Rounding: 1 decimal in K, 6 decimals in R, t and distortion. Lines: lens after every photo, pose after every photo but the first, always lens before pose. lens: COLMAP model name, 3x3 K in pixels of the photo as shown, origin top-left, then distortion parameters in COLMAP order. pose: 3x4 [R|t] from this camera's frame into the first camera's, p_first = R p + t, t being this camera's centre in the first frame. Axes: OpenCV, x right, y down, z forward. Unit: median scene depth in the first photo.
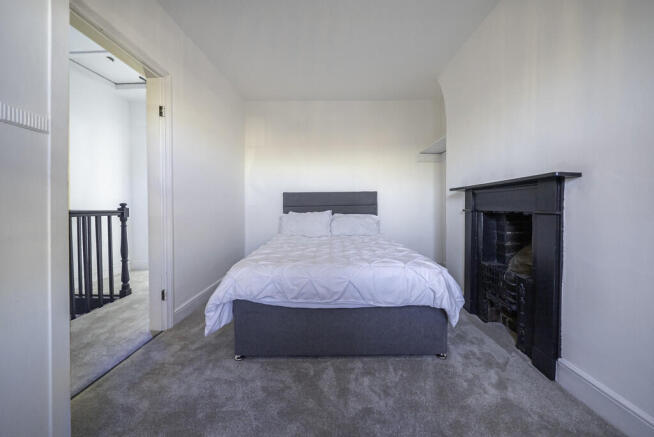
lens RADIAL K [[226.6, 0, 327.1], [0, 226.6, 209.2], [0, 0, 1]] dist [-0.001331, -0.000150]
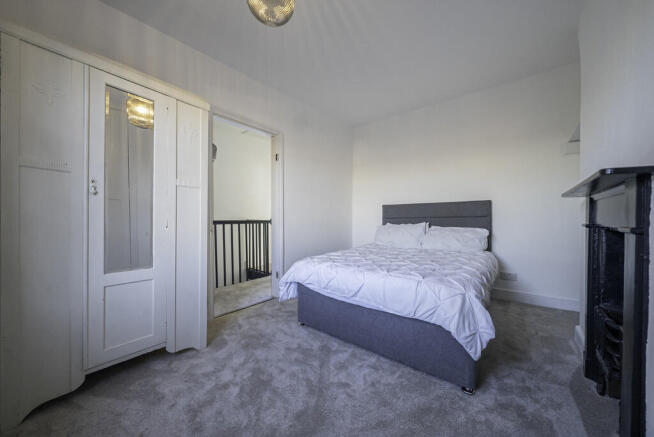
lens RADIAL K [[228.0, 0, 324.8], [0, 228.0, 221.0], [0, 0, 1]] dist [-0.000572, -0.000139]
pose [[0.780766, 0.010457, -0.624735, 0.632046], [-0.008549, 0.999945, 0.006053, -0.007103], [0.624764, 0.000615, 0.780813, -0.033683]]
